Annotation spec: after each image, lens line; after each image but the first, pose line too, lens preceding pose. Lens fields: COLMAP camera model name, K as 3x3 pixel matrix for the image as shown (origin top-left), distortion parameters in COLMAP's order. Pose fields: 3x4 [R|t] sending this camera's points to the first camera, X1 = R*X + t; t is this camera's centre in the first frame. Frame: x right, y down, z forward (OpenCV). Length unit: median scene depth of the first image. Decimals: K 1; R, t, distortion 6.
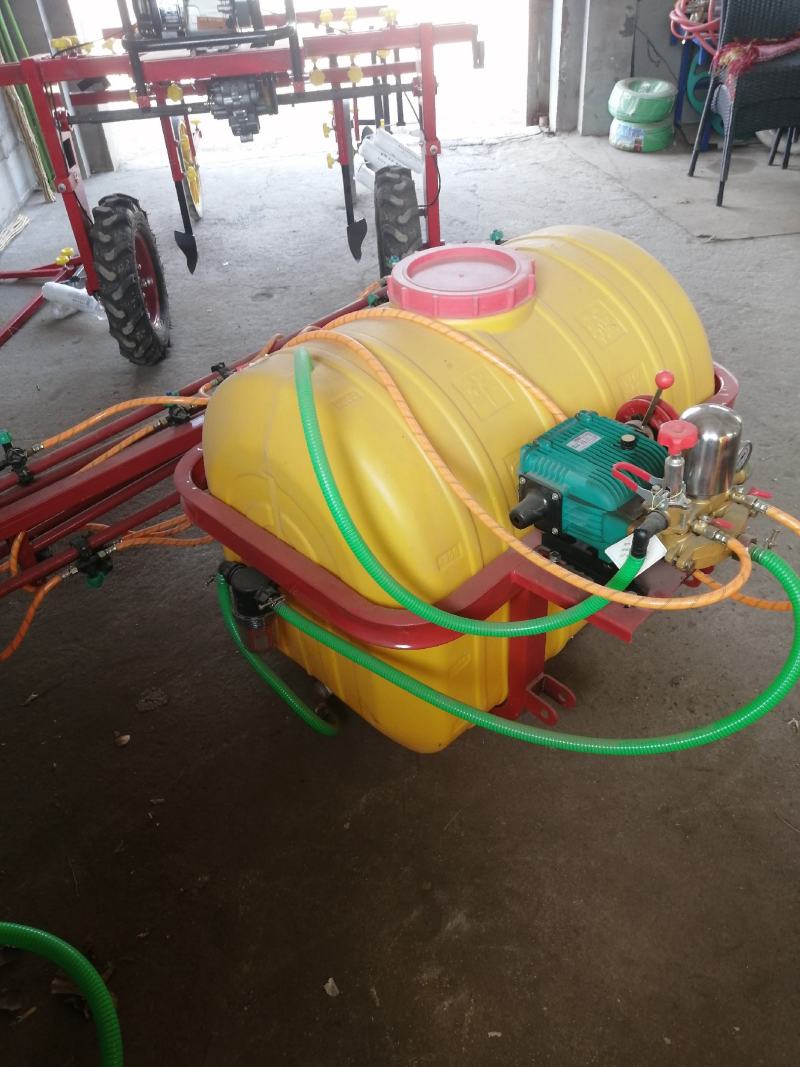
lens RADIAL K [[841.4, 0, 400.1], [0, 841.4, 534.7], [0, 0, 1]] dist [-0.013125, 0.050652]
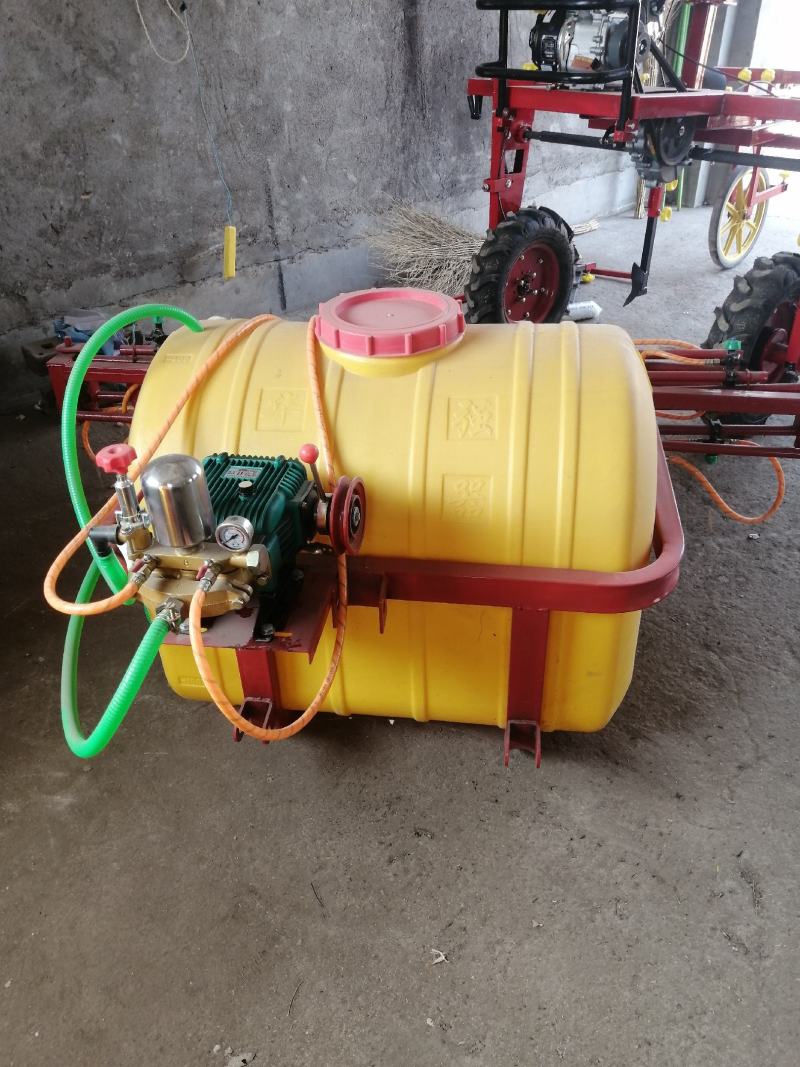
lens RADIAL K [[841.4, 0, 405.5], [0, 841.4, 532.2], [0, 0, 1]] dist [-0.013125, 0.050652]
pose [[0.601080, 0.482075, -0.637421, 0.834106], [-0.501632, 0.848480, 0.168664, -0.263001], [0.622148, 0.218370, 0.751829, 0.307624]]
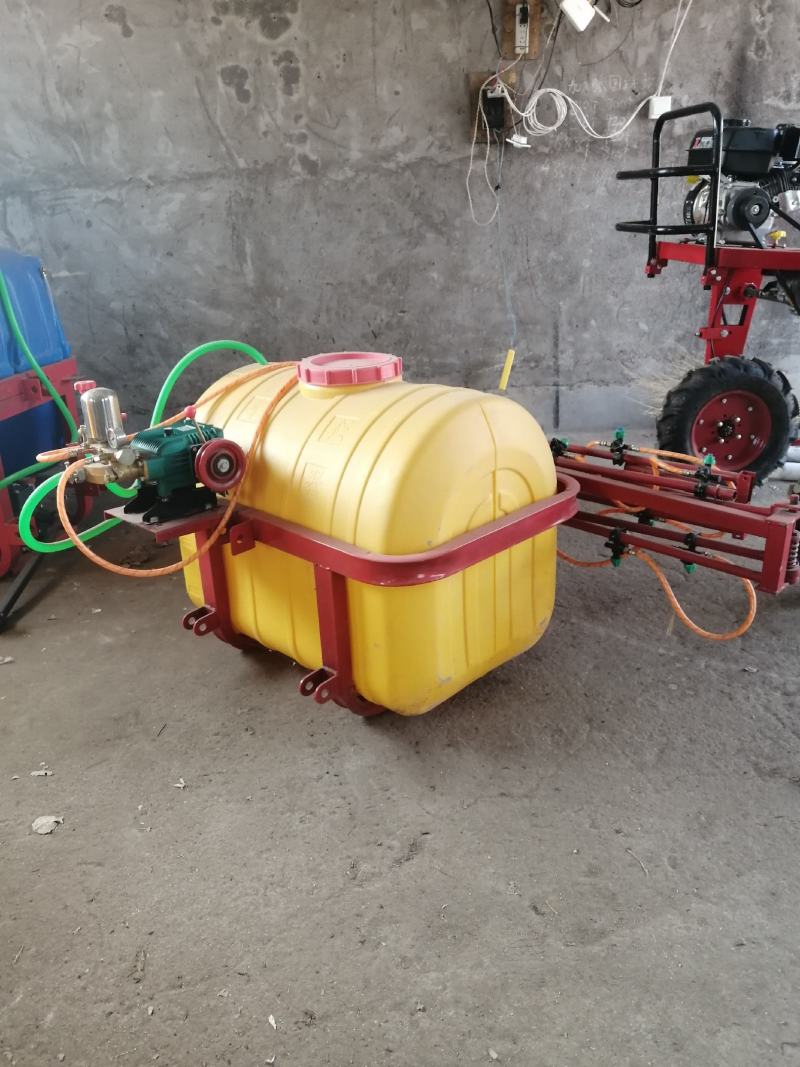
lens RADIAL K [[841.4, 0, 397.0], [0, 841.4, 527.3], [0, 0, 1]] dist [-0.013125, 0.050652]
pose [[0.013197, 0.424294, -0.905428, 1.424234], [-0.592114, 0.732988, 0.334857, -0.602901], [0.805746, 0.531698, 0.260904, 0.798189]]
